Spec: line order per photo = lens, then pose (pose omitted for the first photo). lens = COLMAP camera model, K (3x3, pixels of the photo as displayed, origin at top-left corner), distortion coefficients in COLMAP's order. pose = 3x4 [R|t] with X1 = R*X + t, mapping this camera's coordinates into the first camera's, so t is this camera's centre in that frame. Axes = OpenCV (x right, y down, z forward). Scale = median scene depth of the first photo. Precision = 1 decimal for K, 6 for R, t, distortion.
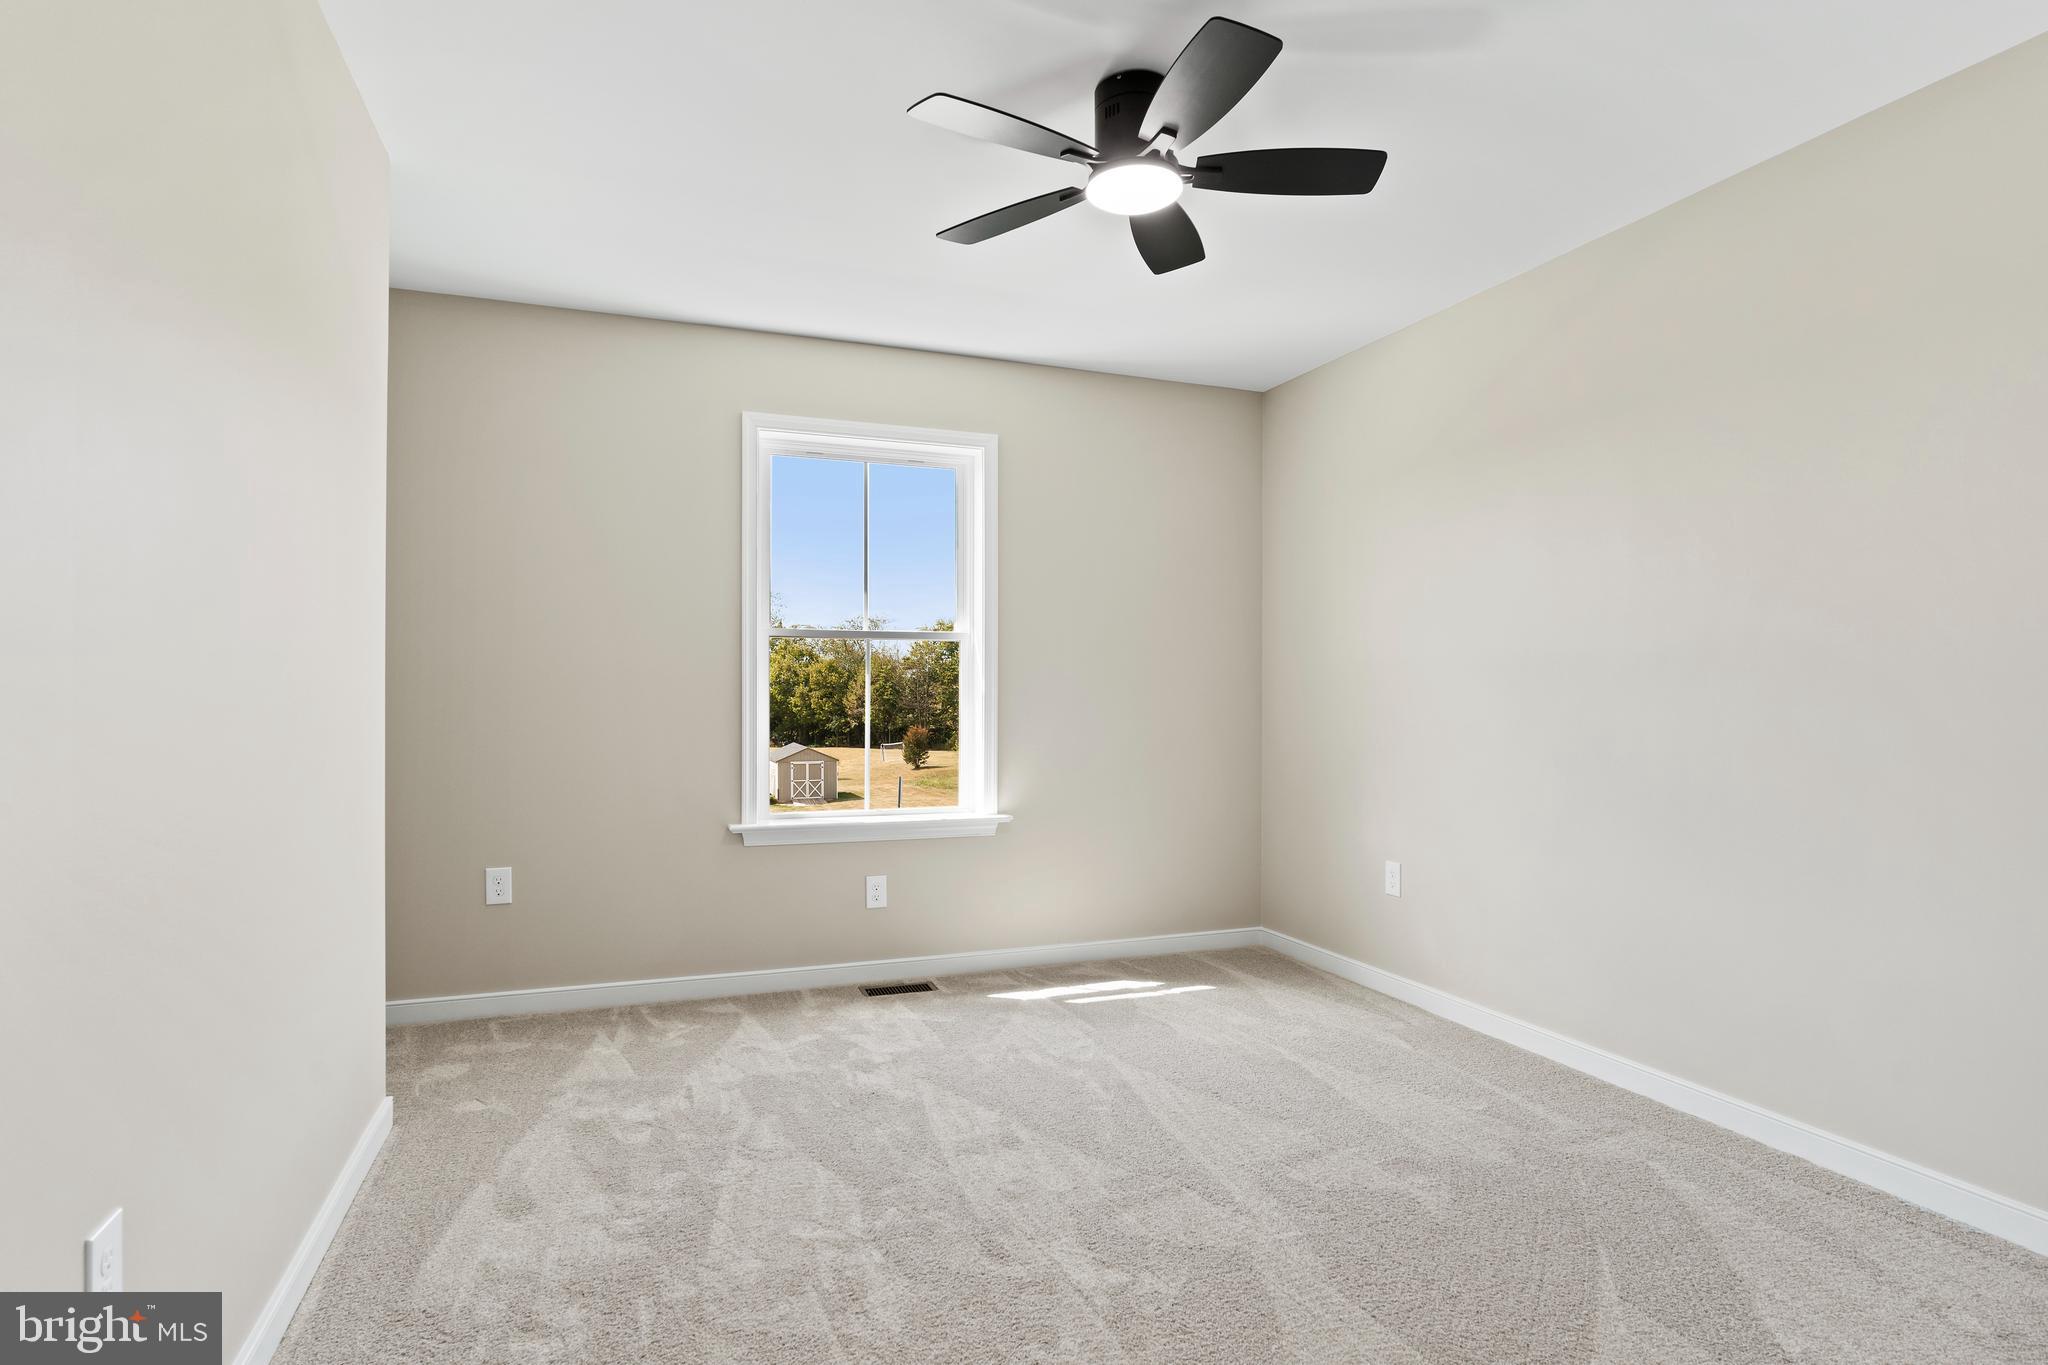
lens RADIAL K [[1052.8, 0, 1020.5], [0, 1052.8, 686.0], [0, 0, 1]] dist [-0.004478, -0.000021]
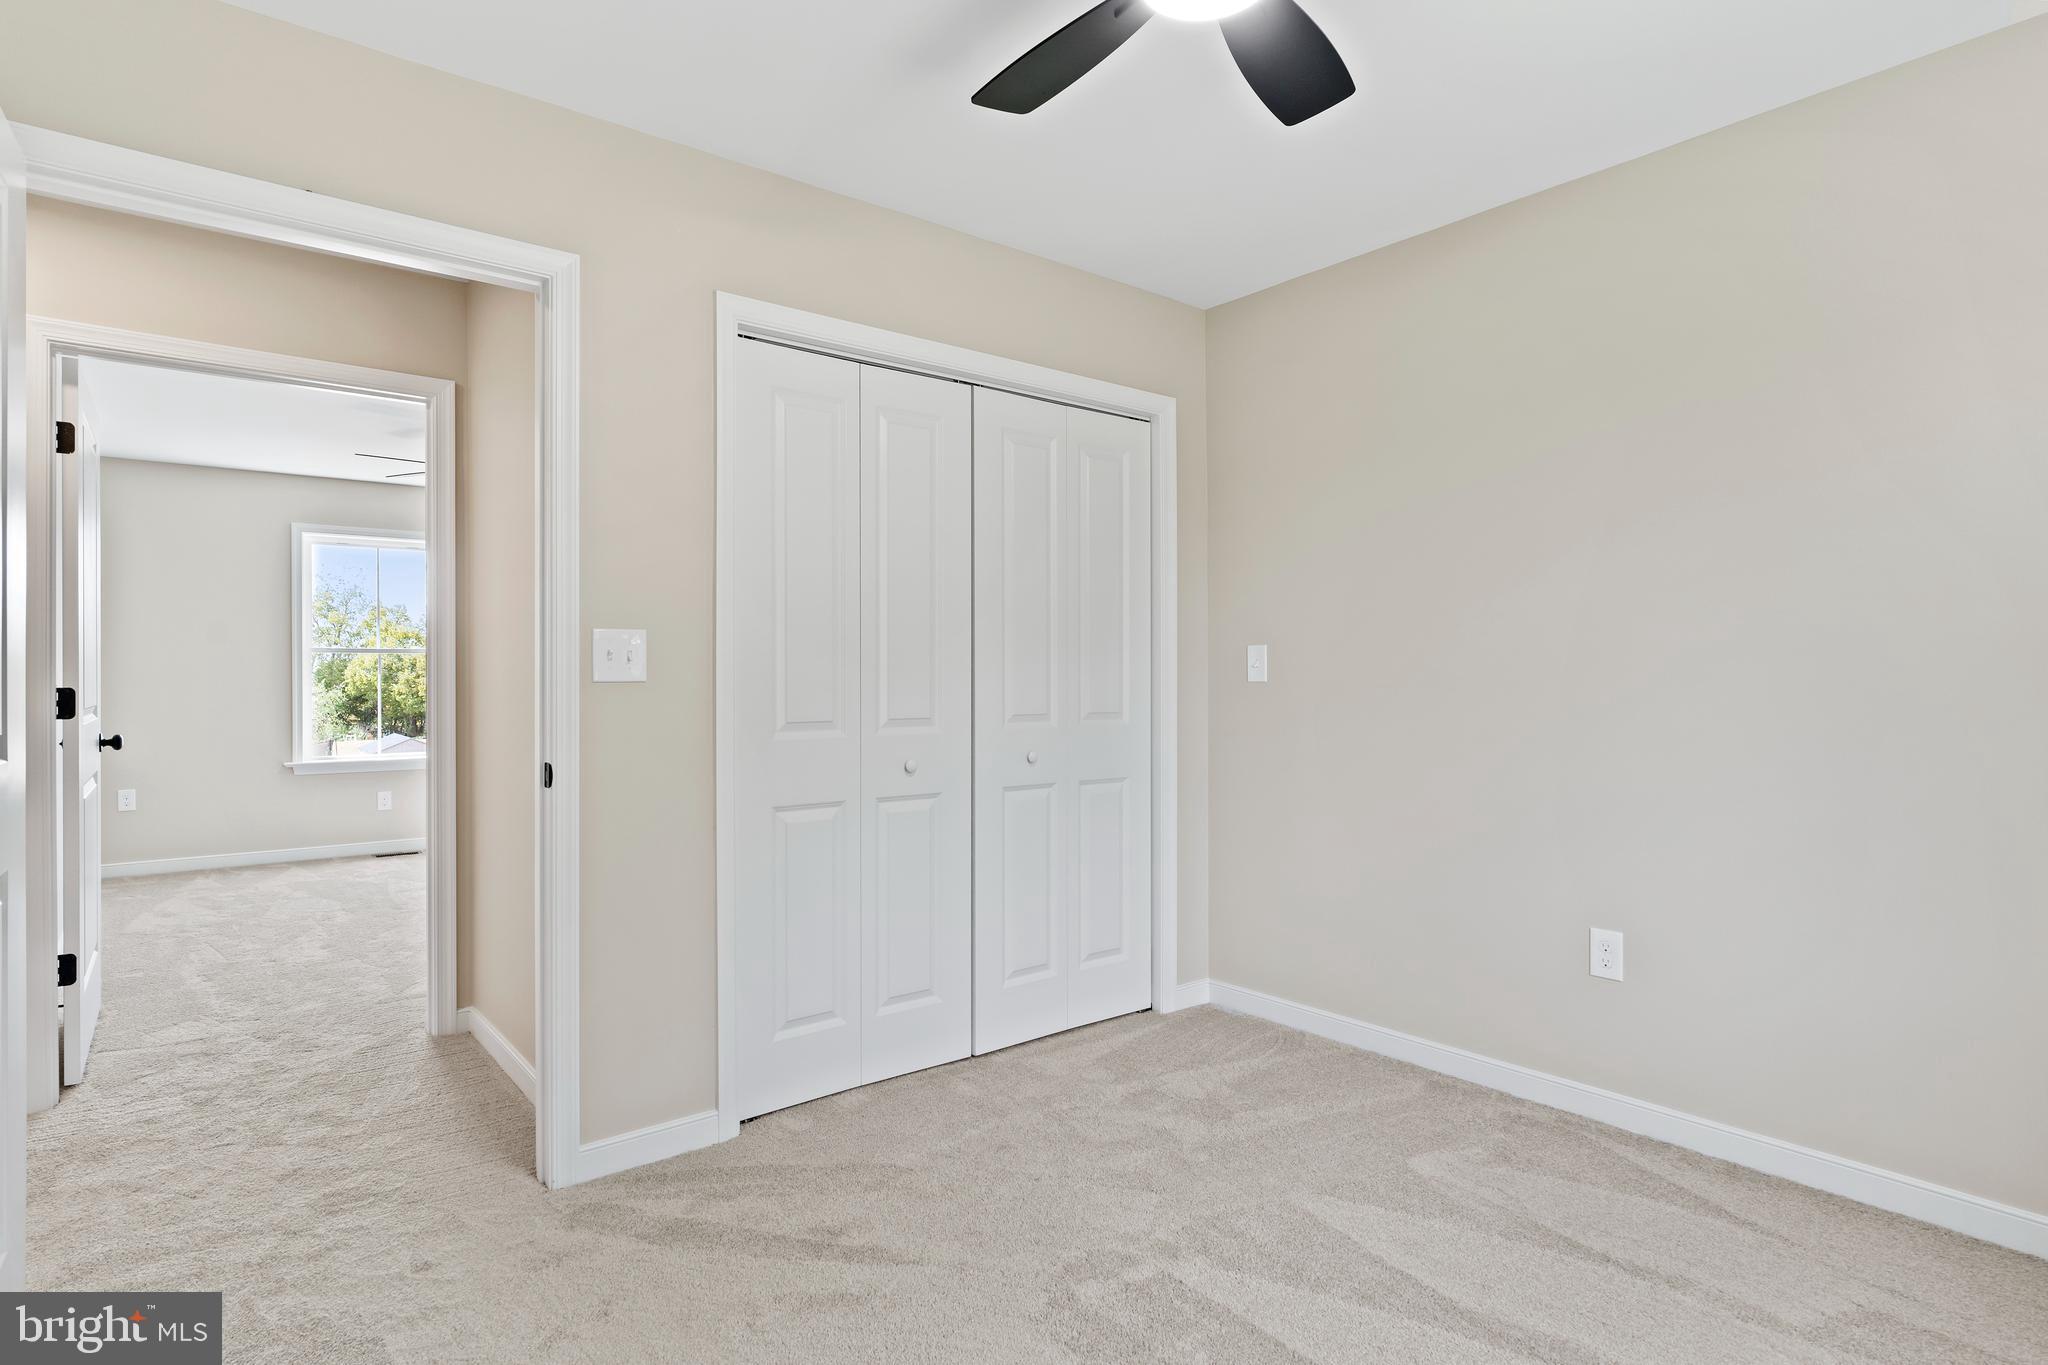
lens RADIAL K [[1070.7, 0, 1022.7], [0, 1070.7, 674.5], [0, 0, 1]] dist [0.000639, 0.000070]
pose [[0.951710, -0.005662, 0.306947, 0.340089], [0.004131, 0.999976, 0.005635, -0.018005], [-0.306972, -0.004095, 0.951710, -1.050098]]
